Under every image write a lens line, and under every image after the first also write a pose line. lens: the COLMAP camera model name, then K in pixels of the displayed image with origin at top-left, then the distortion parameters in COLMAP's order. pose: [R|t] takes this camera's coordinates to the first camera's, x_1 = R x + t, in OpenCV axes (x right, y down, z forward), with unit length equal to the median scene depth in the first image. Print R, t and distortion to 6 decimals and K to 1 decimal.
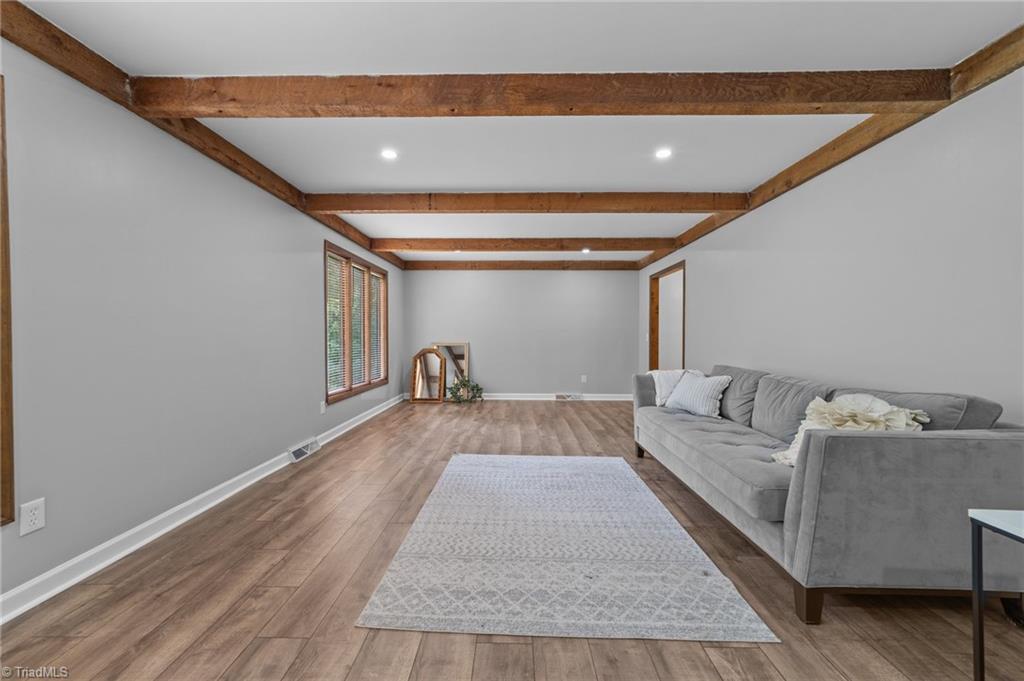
lens RADIAL K [[405.8, 0, 510.6], [0, 405.8, 338.1], [0, 0, 1]] dist [-0.000320, 0.005183]
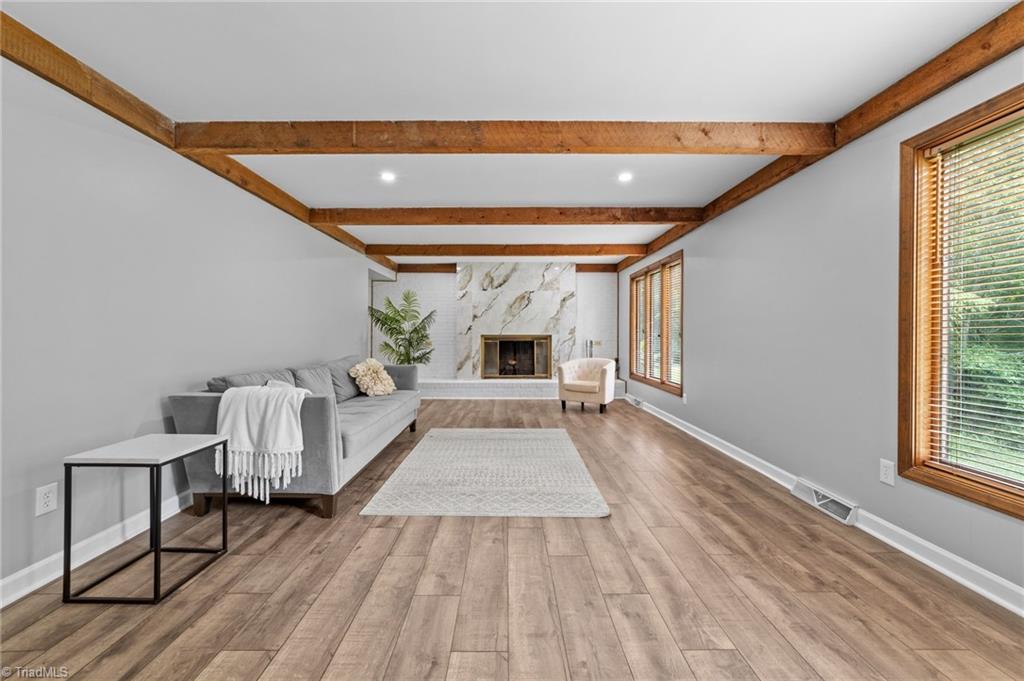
lens RADIAL K [[405.8, 0, 514.6], [0, 405.8, 336.4], [0, 0, 1]] dist [-0.000320, 0.005183]
pose [[-0.999625, -0.002554, -0.027266, 0.043342], [-0.002745, 0.999972, 0.006979, -0.007531], [0.027247, 0.007051, -0.999604, 2.014820]]
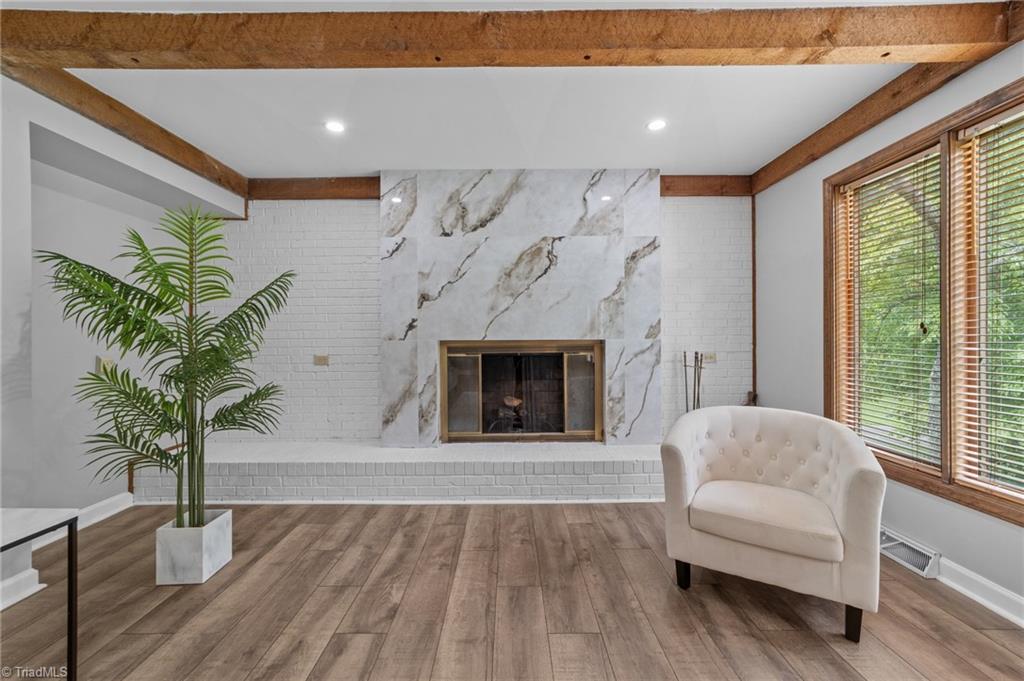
lens RADIAL K [[405.8, 0, 506.1], [0, 405.8, 340.0], [0, 0, 1]] dist [-0.000320, 0.005183]
pose [[-0.999528, 0.003111, -0.030577, 0.042290], [0.003132, 0.999995, -0.000655, -0.005834], [0.030575, -0.000750, -0.999532, 1.727418]]
